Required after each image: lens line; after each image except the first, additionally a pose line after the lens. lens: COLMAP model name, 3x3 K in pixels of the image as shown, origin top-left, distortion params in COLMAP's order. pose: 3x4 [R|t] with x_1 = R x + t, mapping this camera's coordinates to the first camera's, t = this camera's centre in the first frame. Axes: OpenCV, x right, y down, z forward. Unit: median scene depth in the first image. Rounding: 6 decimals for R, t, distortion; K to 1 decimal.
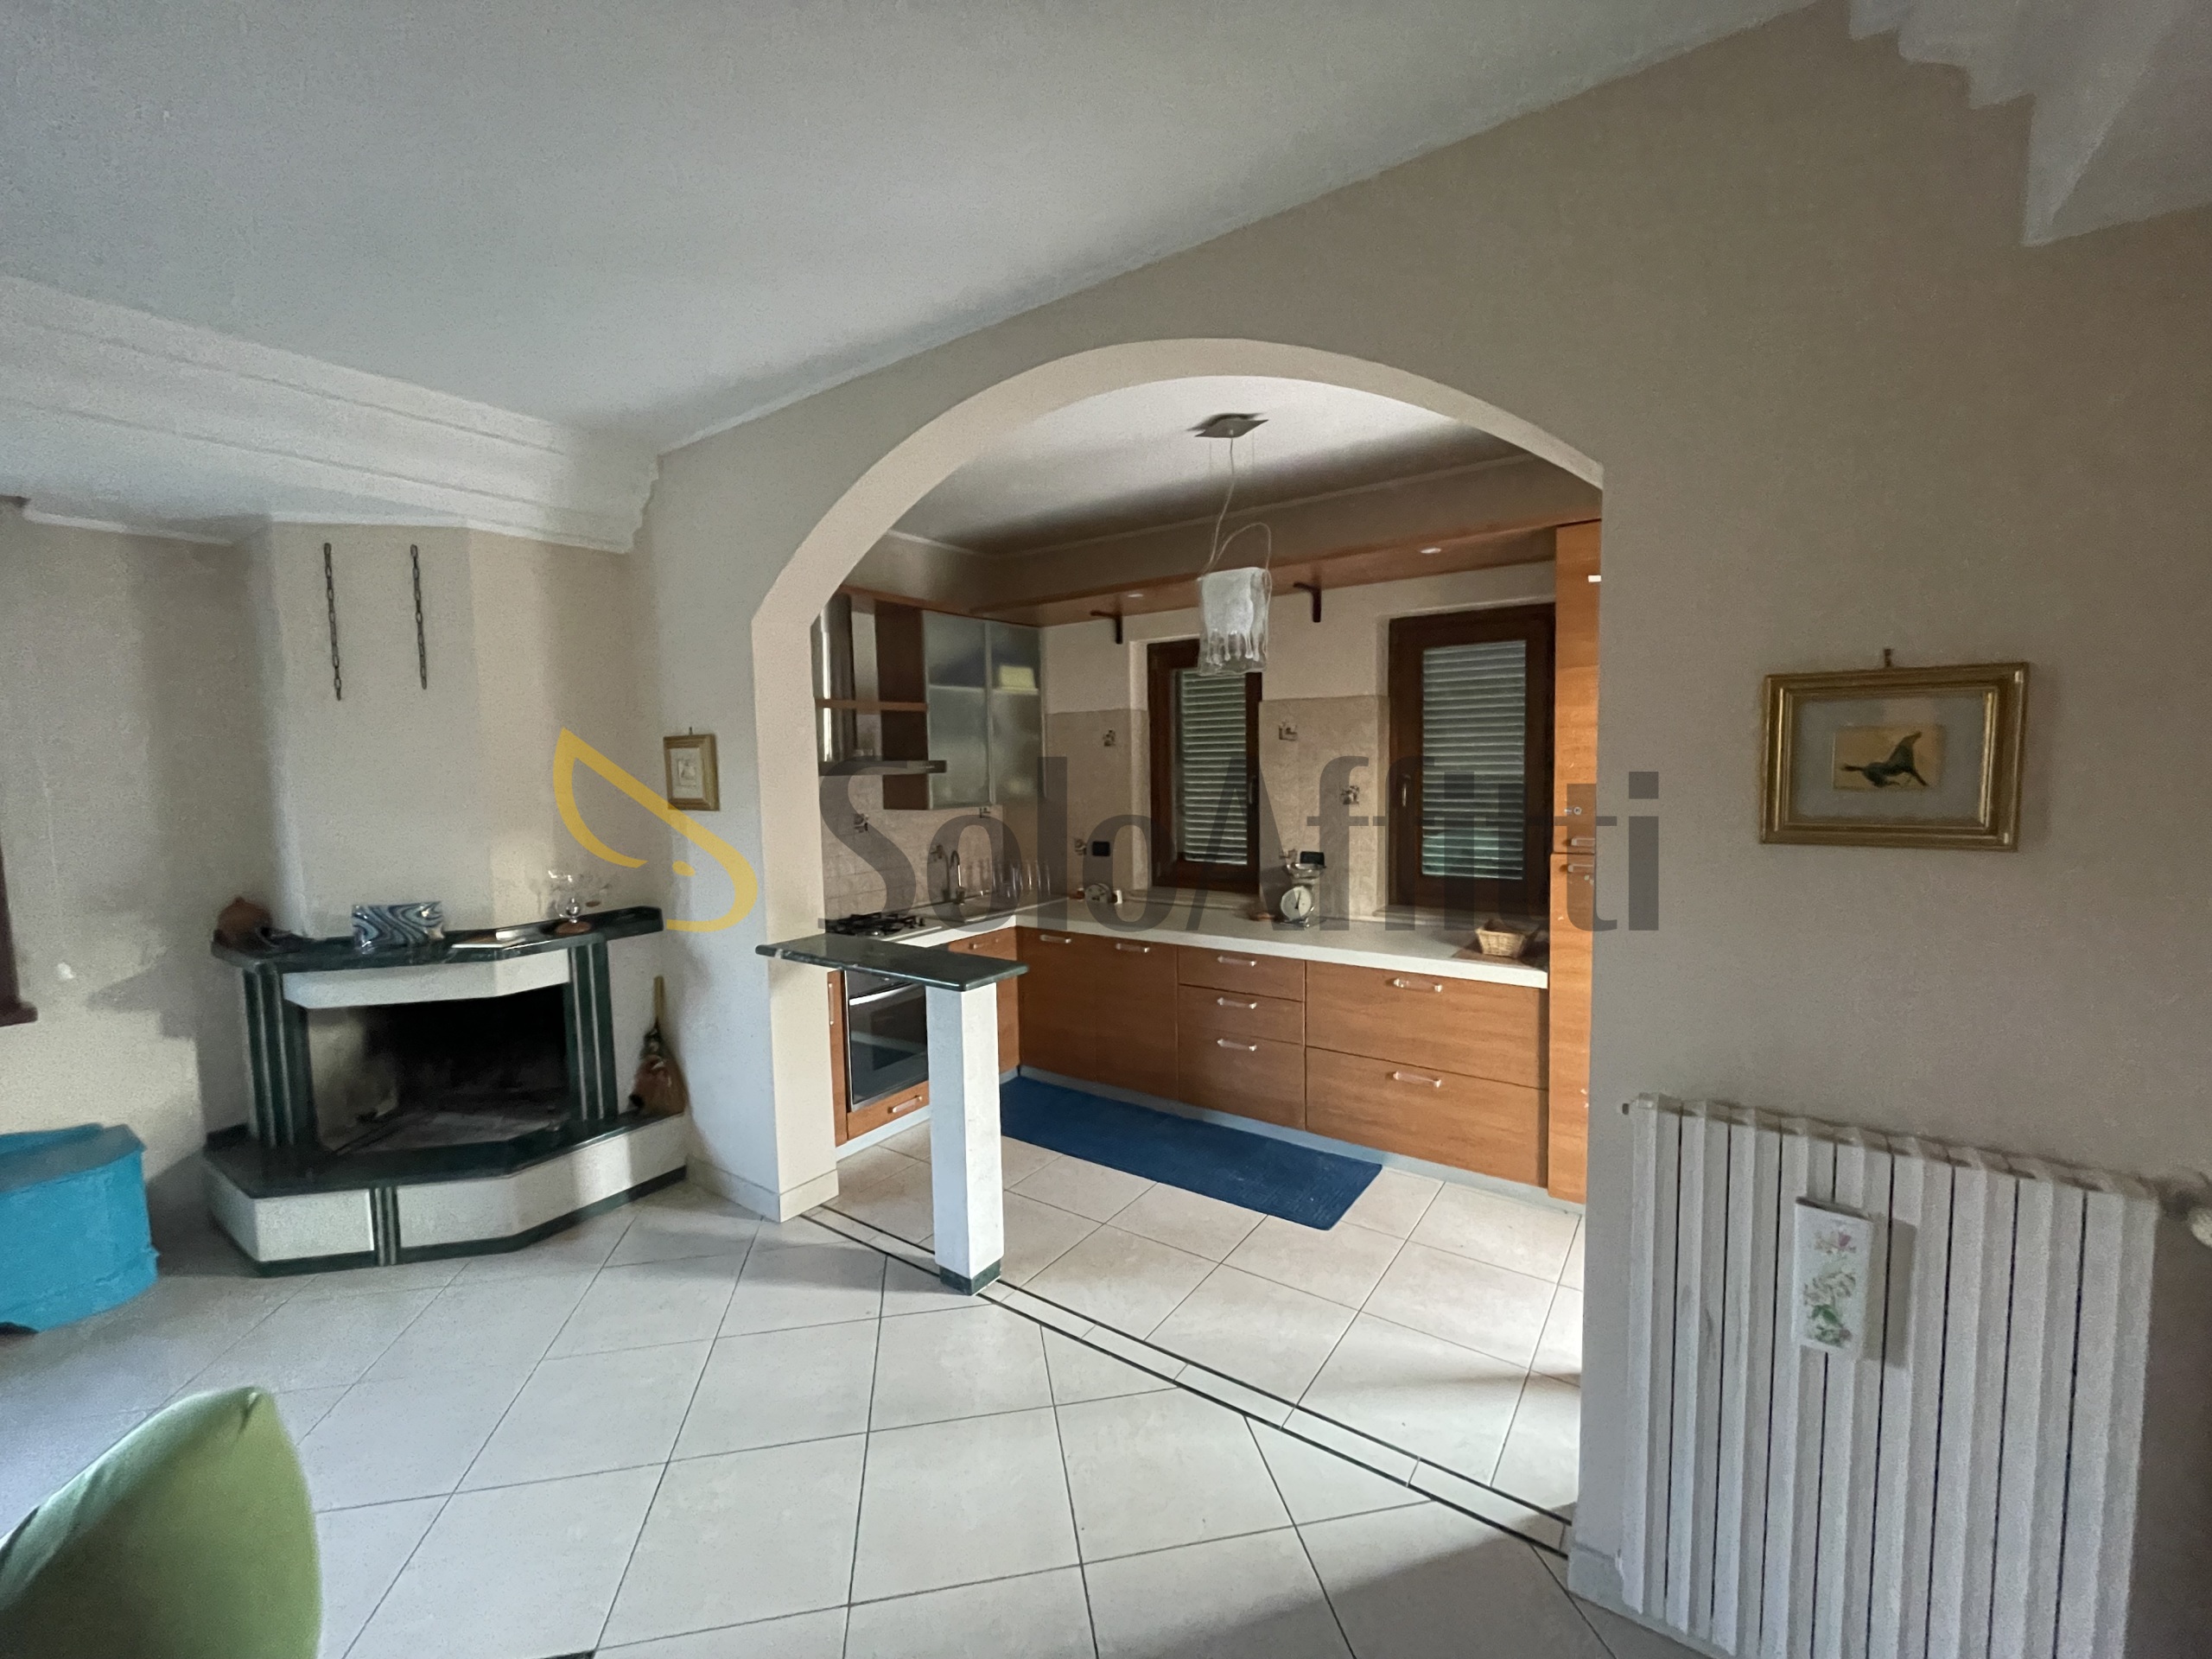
lens RADIAL K [[900.8, 0, 1099.4], [0, 900.8, 829.7], [0, 0, 1]] dist [-0.007651, -0.000251]
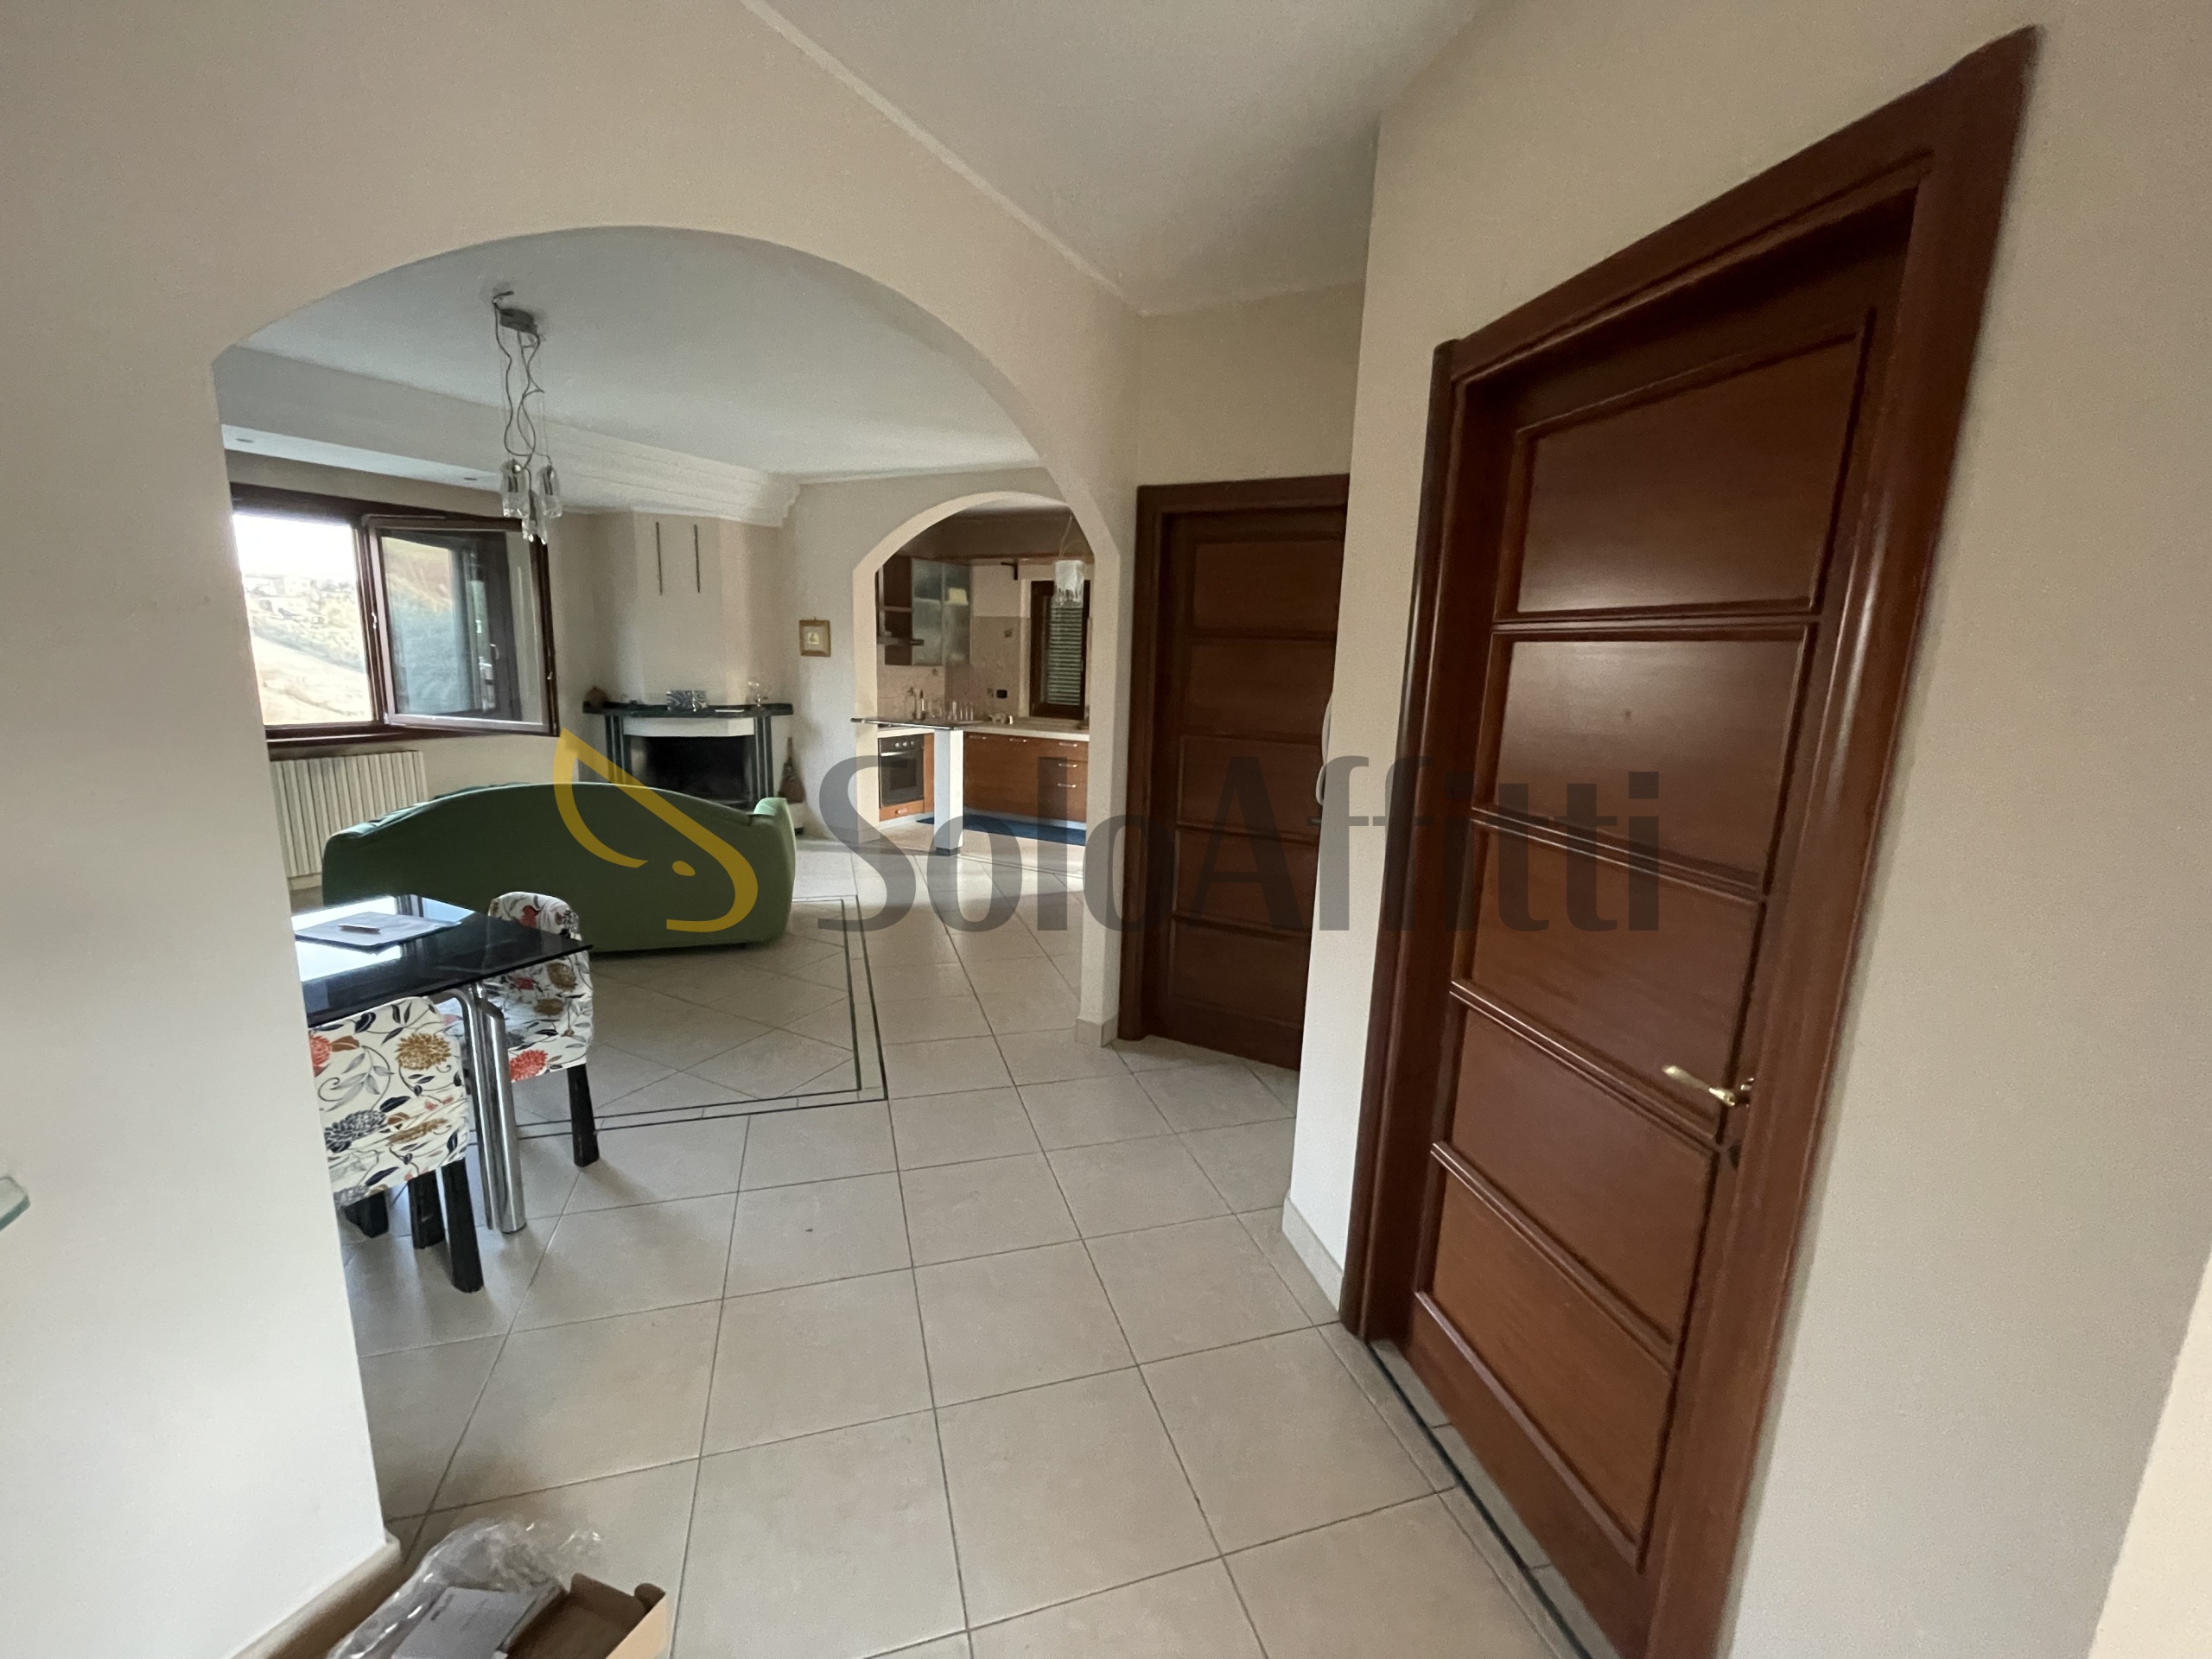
lens RADIAL K [[900.8, 0, 1114.6], [0, 900.8, 835.4], [0, 0, 1]] dist [-0.007651, -0.000251]
pose [[0.988897, 0.025739, 0.146356, -0.045876], [-0.043195, 0.992148, 0.117370, 0.114217], [-0.142186, -0.122388, 0.982244, -1.201182]]
